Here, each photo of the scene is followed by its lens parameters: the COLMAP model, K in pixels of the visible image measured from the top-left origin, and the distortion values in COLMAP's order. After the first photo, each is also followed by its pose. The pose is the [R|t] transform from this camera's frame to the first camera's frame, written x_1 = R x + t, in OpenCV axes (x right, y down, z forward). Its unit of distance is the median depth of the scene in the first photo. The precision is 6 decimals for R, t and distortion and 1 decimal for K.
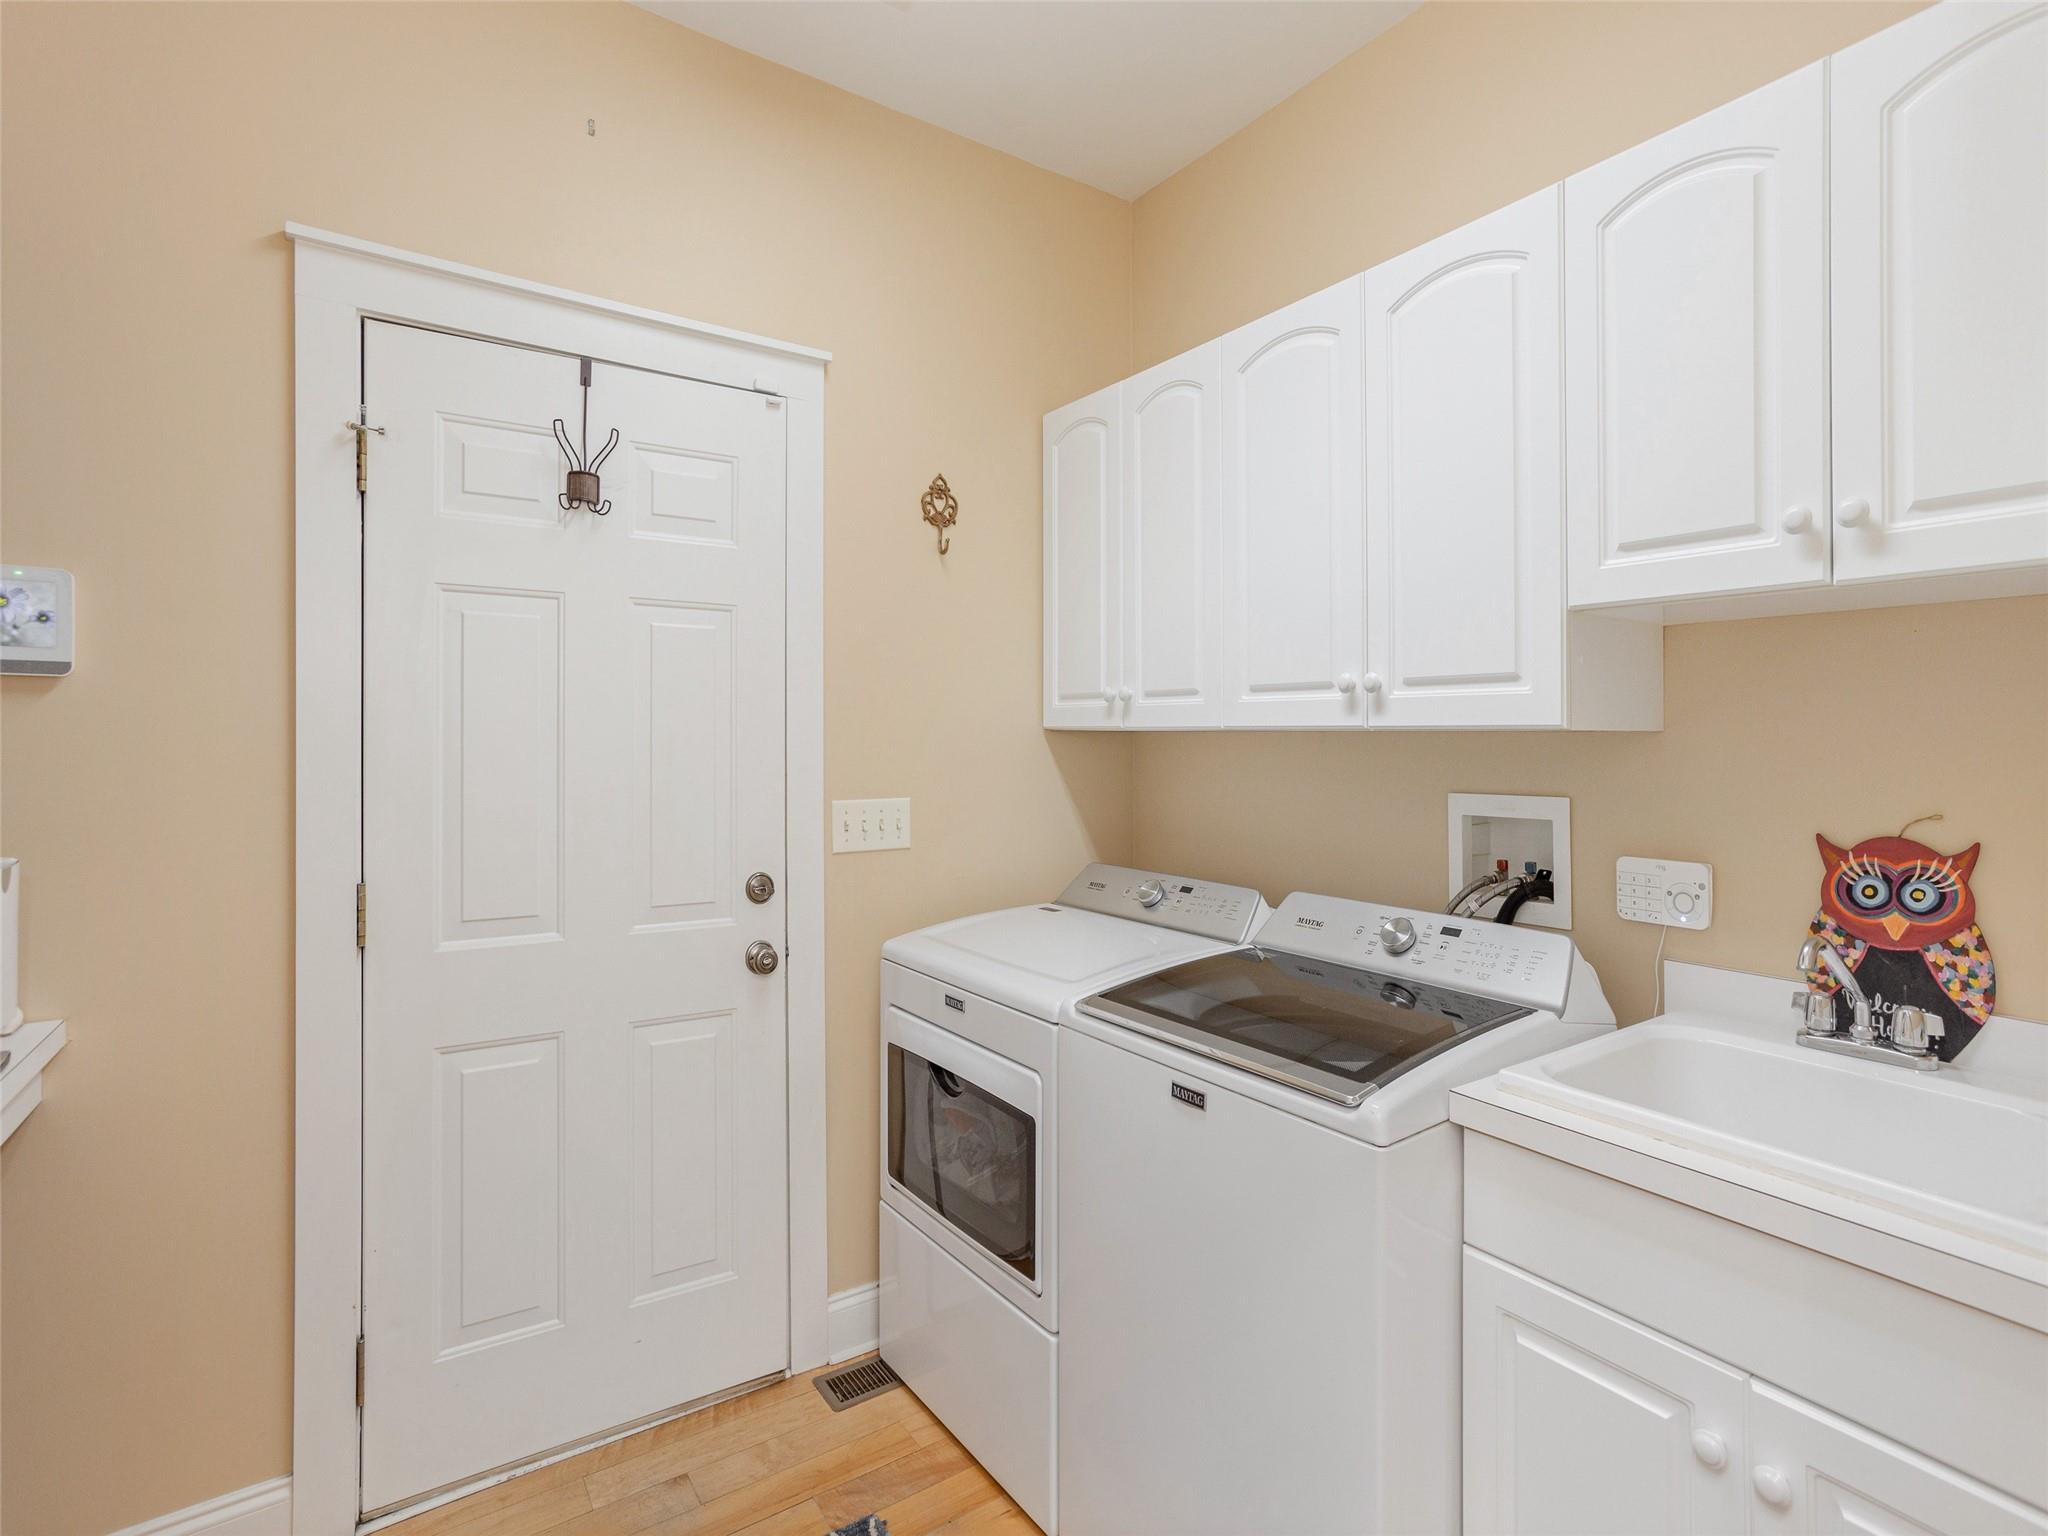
lens RADIAL K [[990.4, 0, 1032.3], [0, 990.4, 758.1], [0, 0, 1]] dist [-0.017688, 0.008781]
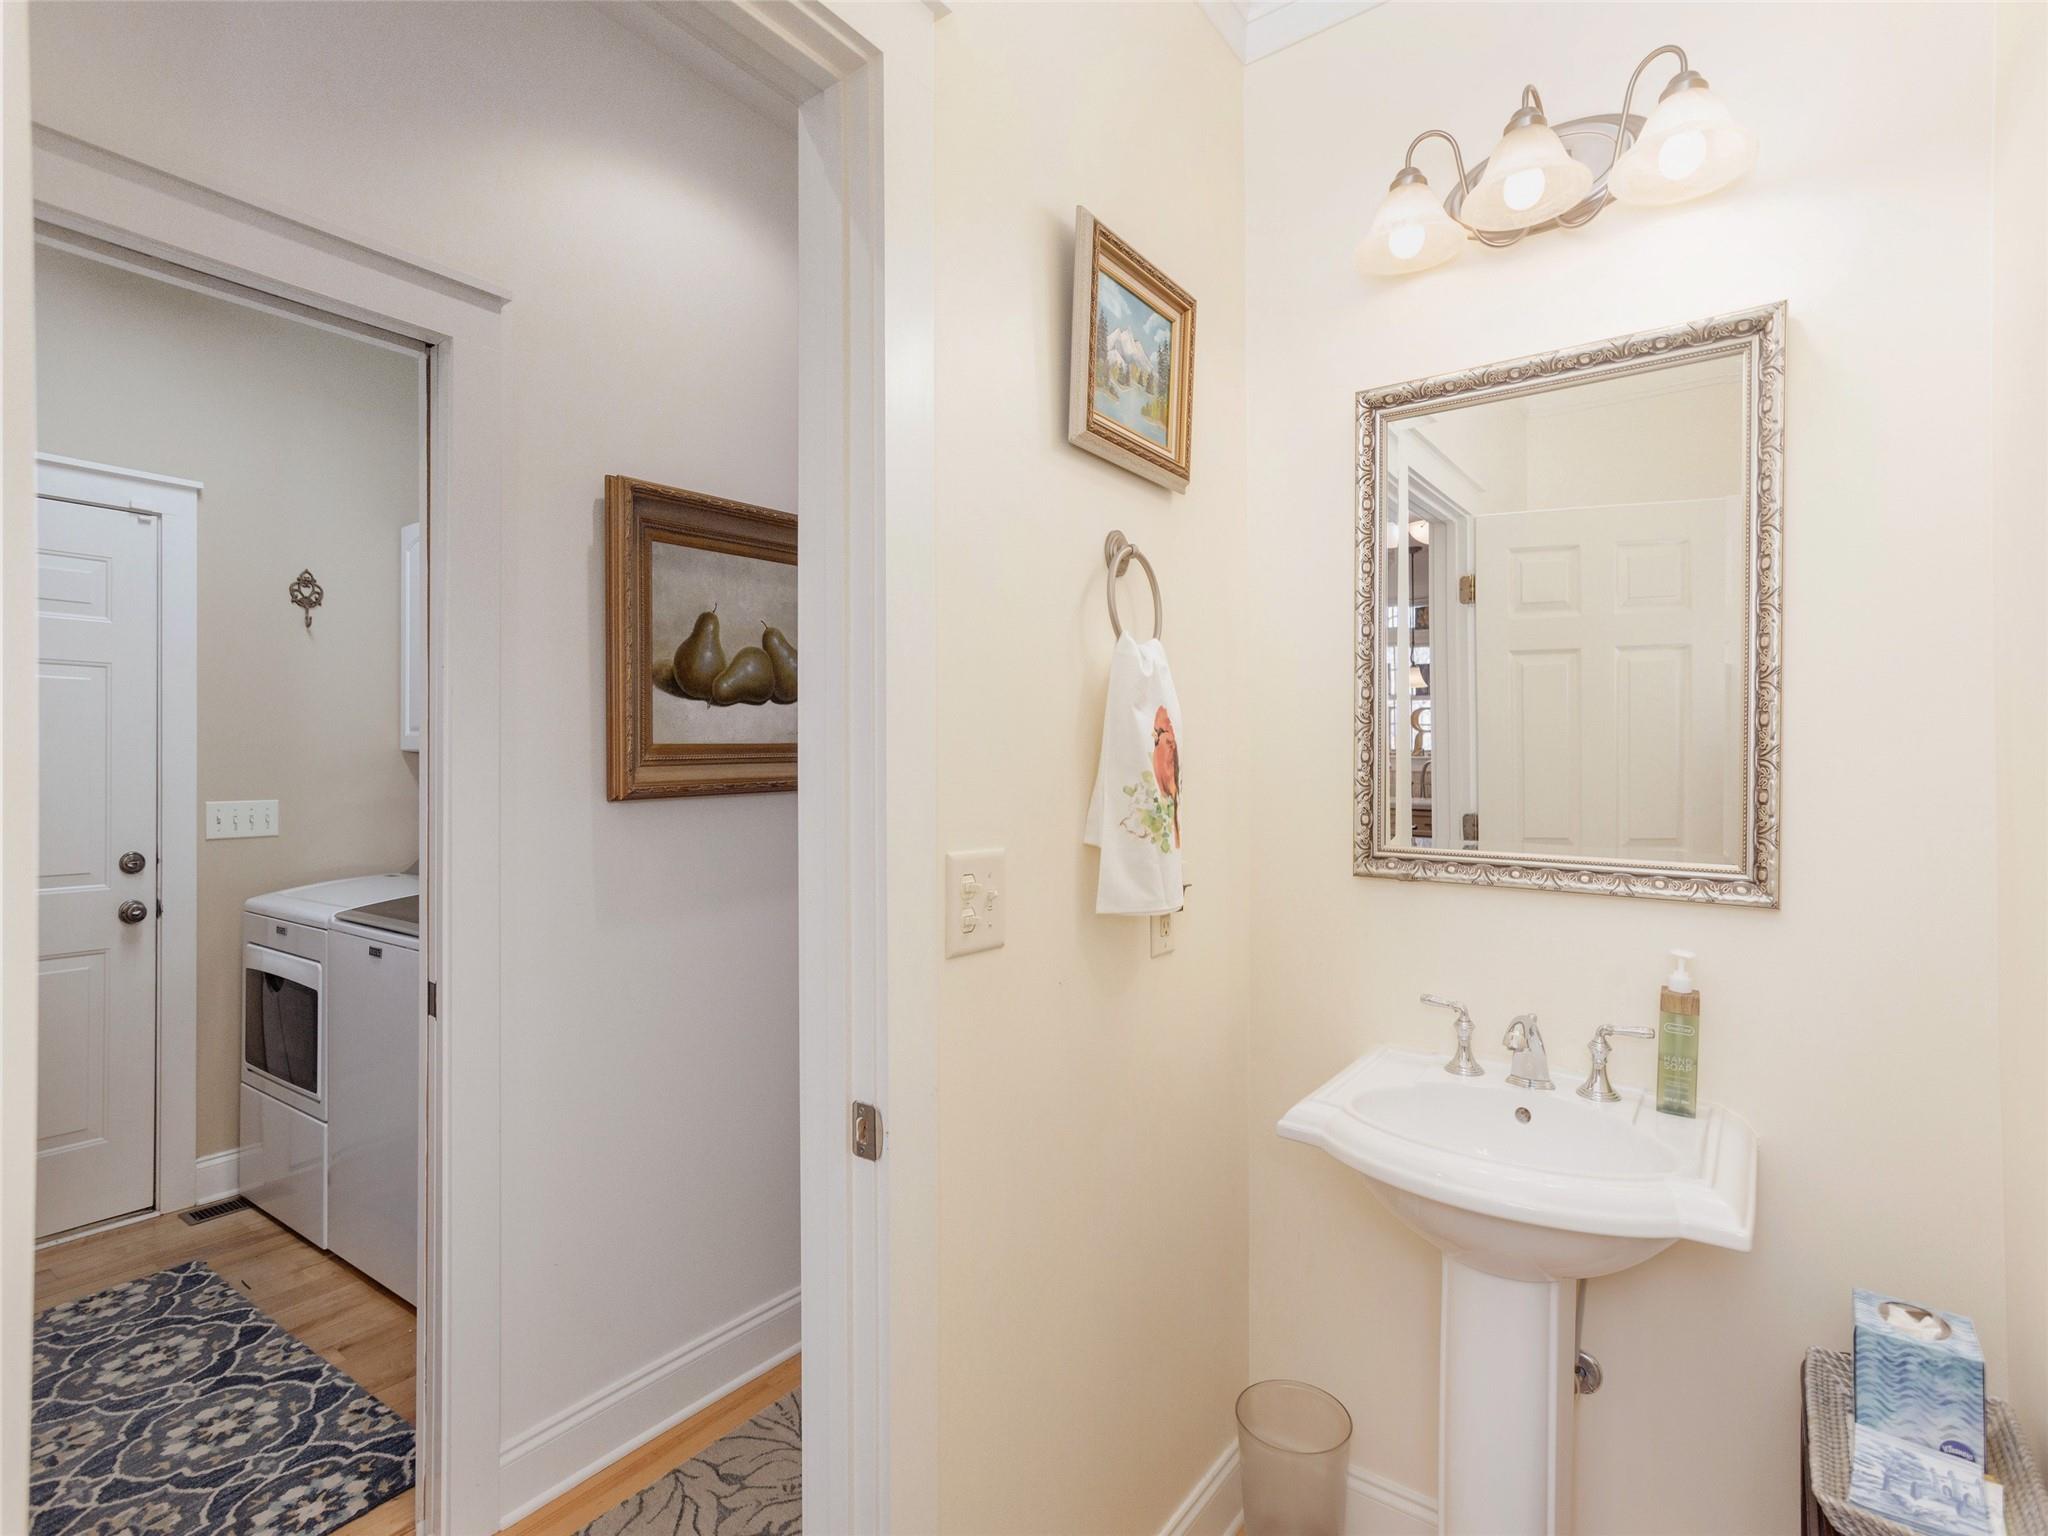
lens RADIAL K [[990.4, 0, 1023.1], [0, 990.4, 766.1], [0, 0, 1]] dist [-0.017688, 0.008781]
pose [[0.943988, -0.002178, 0.329972, 0.443994], [0.008125, 0.999828, -0.016644, 0.026501], [-0.329879, 0.018393, 0.943844, -0.713443]]
